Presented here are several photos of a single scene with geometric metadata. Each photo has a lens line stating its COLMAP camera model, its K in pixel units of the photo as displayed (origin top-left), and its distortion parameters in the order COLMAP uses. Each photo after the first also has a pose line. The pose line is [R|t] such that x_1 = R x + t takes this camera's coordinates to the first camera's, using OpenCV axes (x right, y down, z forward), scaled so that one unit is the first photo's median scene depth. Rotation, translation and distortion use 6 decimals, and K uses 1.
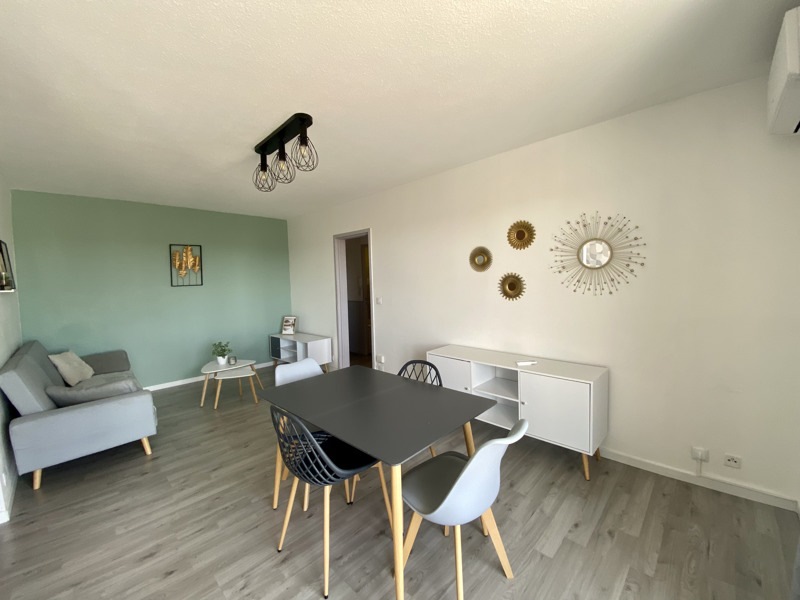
lens RADIAL K [[315.4, 0, 400.0], [0, 315.4, 300.0], [0, 0, 1]] dist [0.001145, 0.000042]
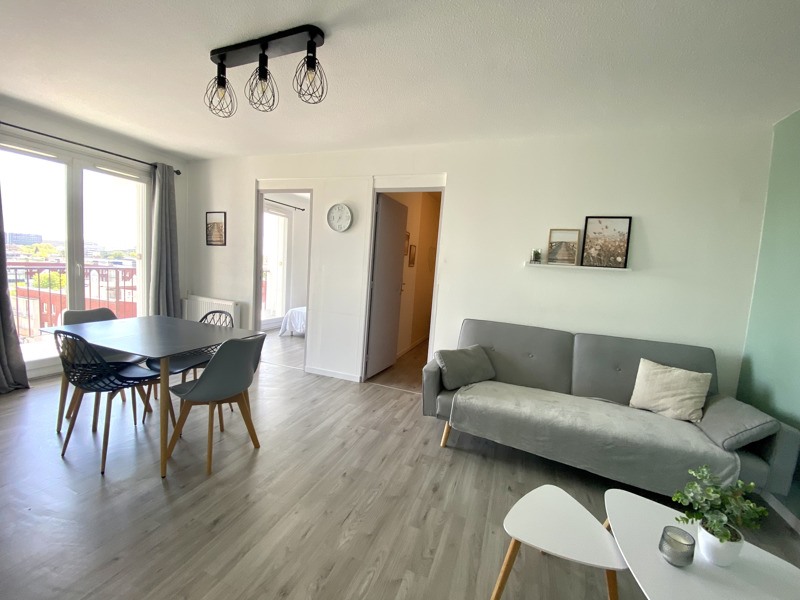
lens RADIAL K [[333.5, 0, 400.0], [0, 333.5, 300.0], [0, 0, 1]] dist [0.029345, -0.000196]
pose [[-0.925056, 0.001081, -0.379830, -0.347844], [-0.071864, 0.981437, 0.177813, -0.074802], [0.372972, 0.191783, -0.907806, 1.824368]]
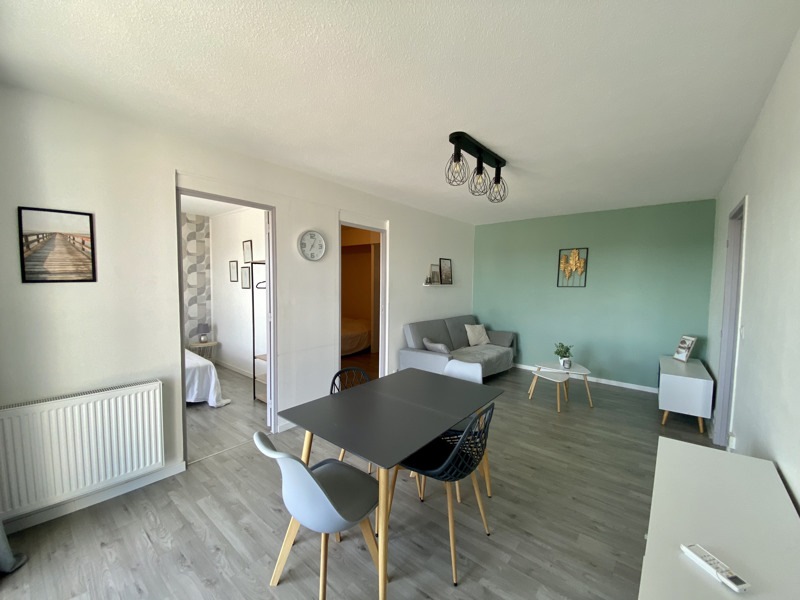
lens RADIAL K [[333.5, 0, 400.0], [0, 333.5, 300.0], [0, 0, 1]] dist [0.029345, -0.000196]
pose [[0.089344, 0.079982, -0.992784, 0.734671], [-0.086771, 0.993606, 0.072239, -0.059692], [0.992214, 0.079691, 0.095713, 0.571959]]
